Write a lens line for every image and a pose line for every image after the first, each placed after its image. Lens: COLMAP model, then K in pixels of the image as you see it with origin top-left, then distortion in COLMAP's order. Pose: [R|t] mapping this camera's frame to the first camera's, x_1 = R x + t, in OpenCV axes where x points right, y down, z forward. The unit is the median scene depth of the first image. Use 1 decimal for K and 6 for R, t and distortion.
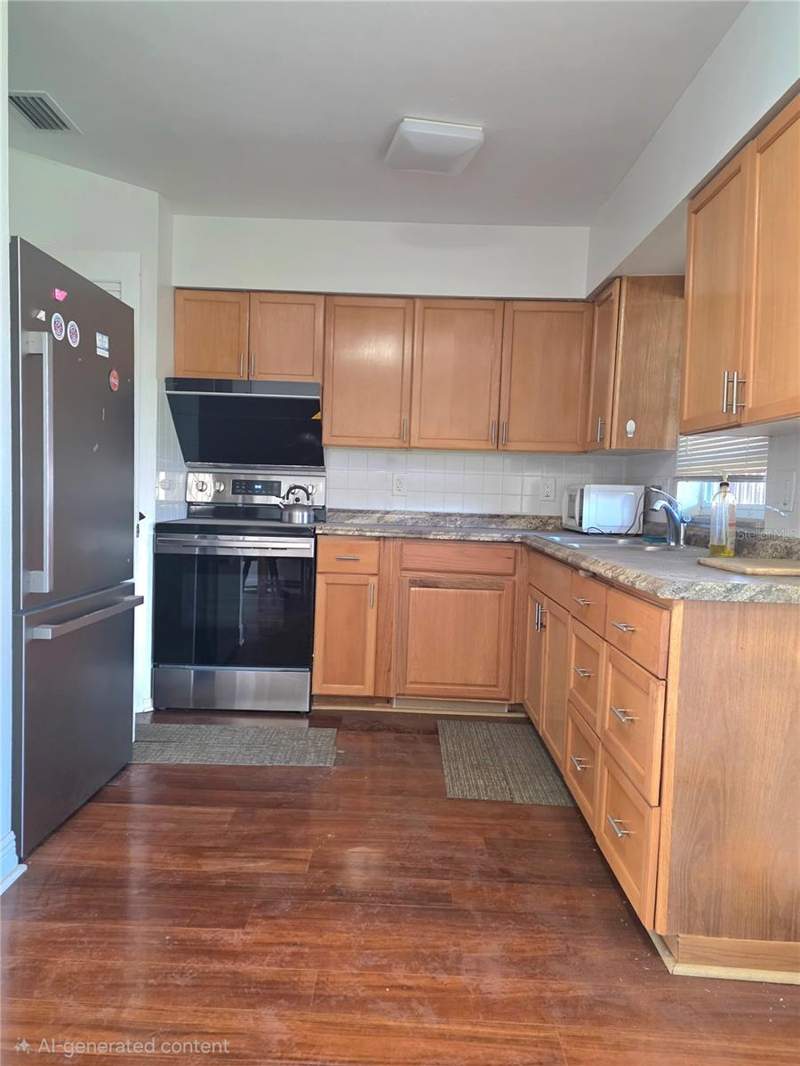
lens RADIAL K [[739.9, 0, 398.2], [0, 739.9, 535.0], [0, 0, 1]] dist [0.064095, -0.052698]
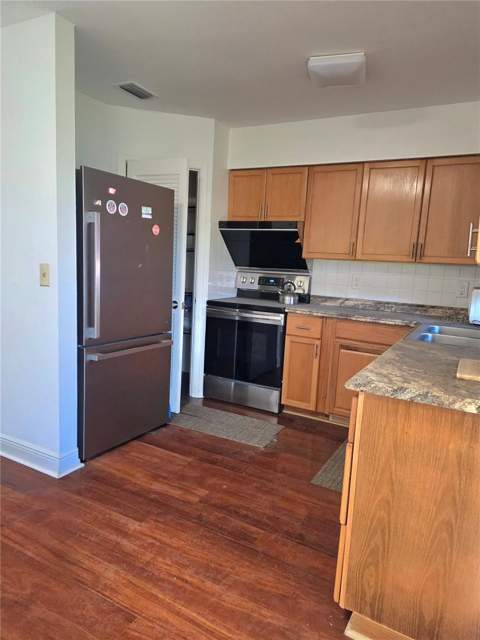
lens RADIAL K [[432.2, 0, 237.5], [0, 432.2, 321.2], [0, 0, 1]] dist [0.056464, -0.042660]
pose [[0.885181, 0.078438, -0.458588, 0.249109], [-0.051885, 0.996180, 0.070240, -0.044347], [0.462345, -0.038381, 0.885869, 0.067387]]
